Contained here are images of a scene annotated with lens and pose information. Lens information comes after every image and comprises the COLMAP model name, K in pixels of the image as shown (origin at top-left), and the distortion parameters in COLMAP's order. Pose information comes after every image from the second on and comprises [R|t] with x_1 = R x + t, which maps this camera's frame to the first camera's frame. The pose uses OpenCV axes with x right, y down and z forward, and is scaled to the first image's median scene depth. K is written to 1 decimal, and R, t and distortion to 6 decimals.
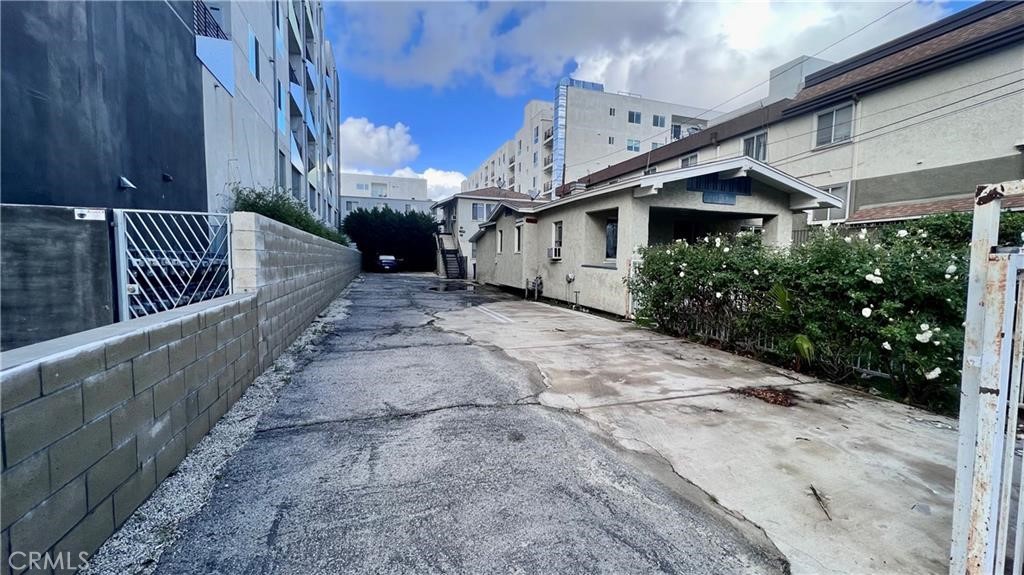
lens RADIAL K [[415.3, 0, 513.7], [0, 415.3, 286.8], [0, 0, 1]] dist [0.012137, -0.000154]
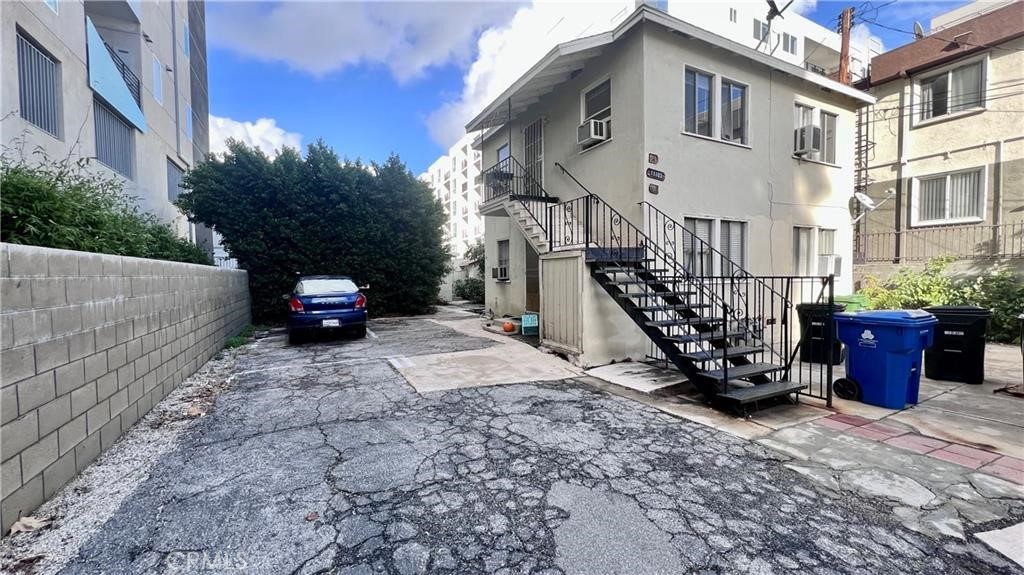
lens RADIAL K [[407.3, 0, 511.6], [0, 407.3, 289.5], [0, 0, 1]] dist [-0.001132, 0.000303]
pose [[0.986613, -0.030528, 0.160194, -0.199273], [0.036409, 0.998762, -0.033905, -0.047710], [-0.158960, 0.039284, 0.986503, 0.621821]]
